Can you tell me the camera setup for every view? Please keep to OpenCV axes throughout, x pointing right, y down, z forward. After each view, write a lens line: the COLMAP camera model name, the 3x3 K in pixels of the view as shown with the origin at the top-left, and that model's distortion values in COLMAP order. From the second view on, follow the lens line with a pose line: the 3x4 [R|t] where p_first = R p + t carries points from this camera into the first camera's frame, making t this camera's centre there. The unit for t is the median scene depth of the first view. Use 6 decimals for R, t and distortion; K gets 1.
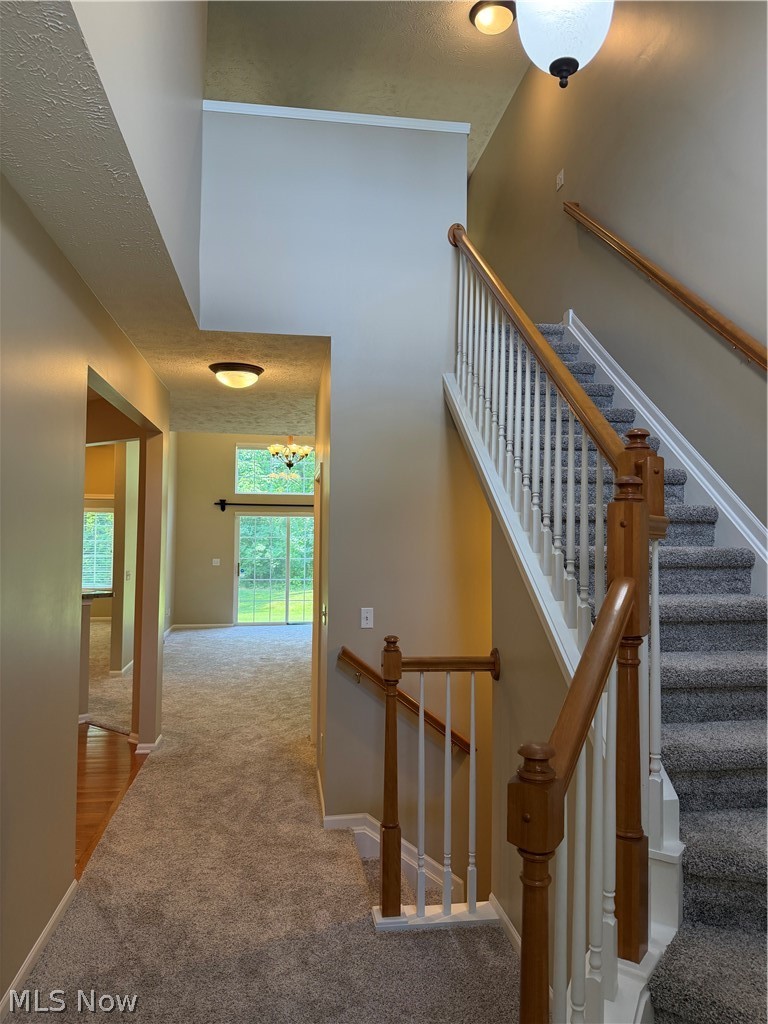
lens RADIAL K [[717.1, 0, 384.0], [0, 717.1, 512.0], [0, 0, 1]] dist [0.087645, -0.143030]
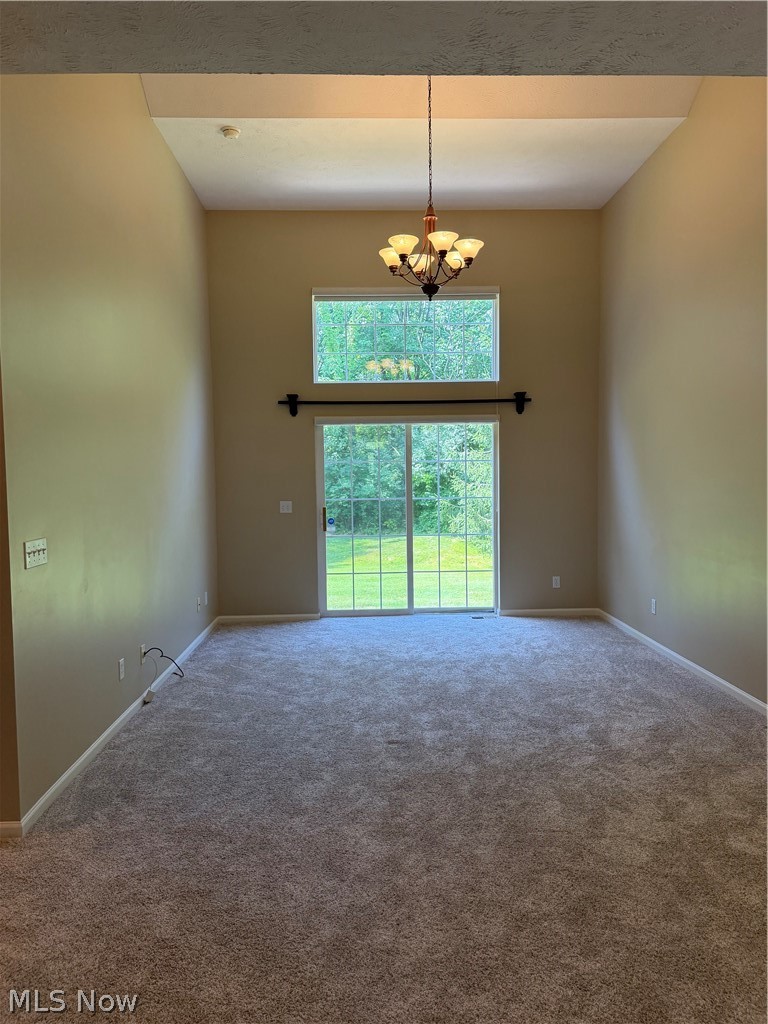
lens RADIAL K [[717.1, 0, 384.0], [0, 717.1, 512.0], [0, 0, 1]] dist [0.087645, -0.143030]
pose [[0.993295, -0.019064, -0.114022, -0.091567], [0.029038, 0.995832, 0.086461, 0.026450], [0.111898, -0.089192, 0.989709, 0.446539]]
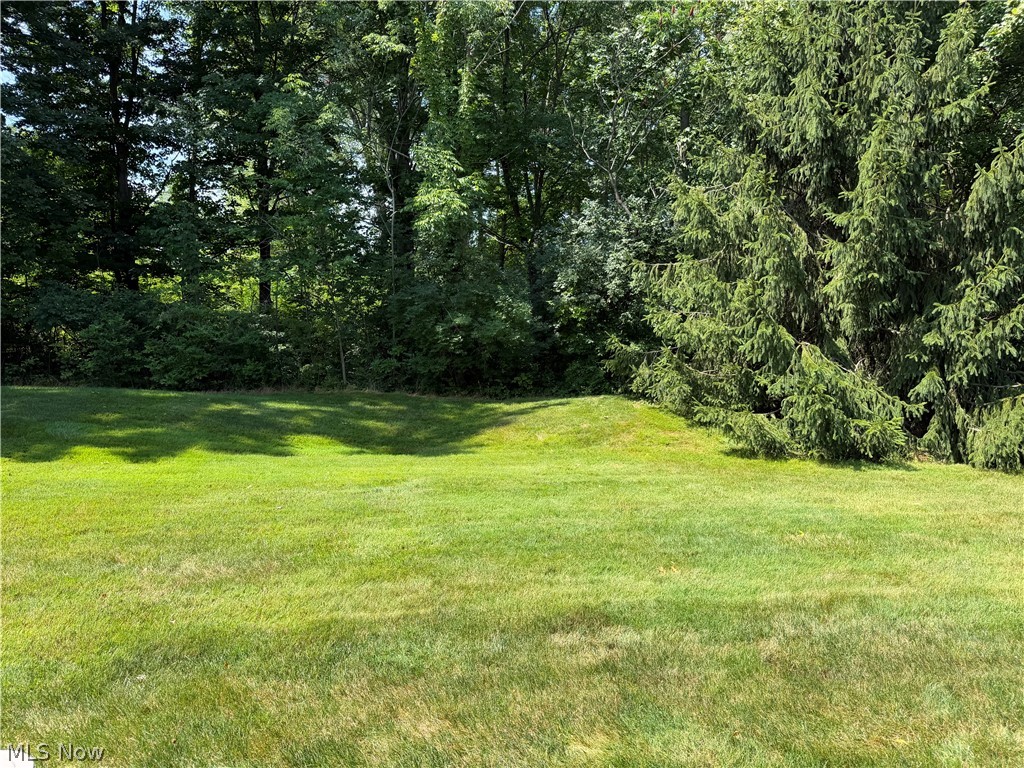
lens RADIAL K [[717.1, 0, 512.0], [0, 717.1, 384.0], [0, 0, 1]] dist [0.087645, -0.143030]
pose [[0.997777, -0.017791, -0.064229, -0.134233], [0.024352, 0.994398, 0.102857, 0.047730], [0.062040, -0.104192, 0.992620, 0.631017]]
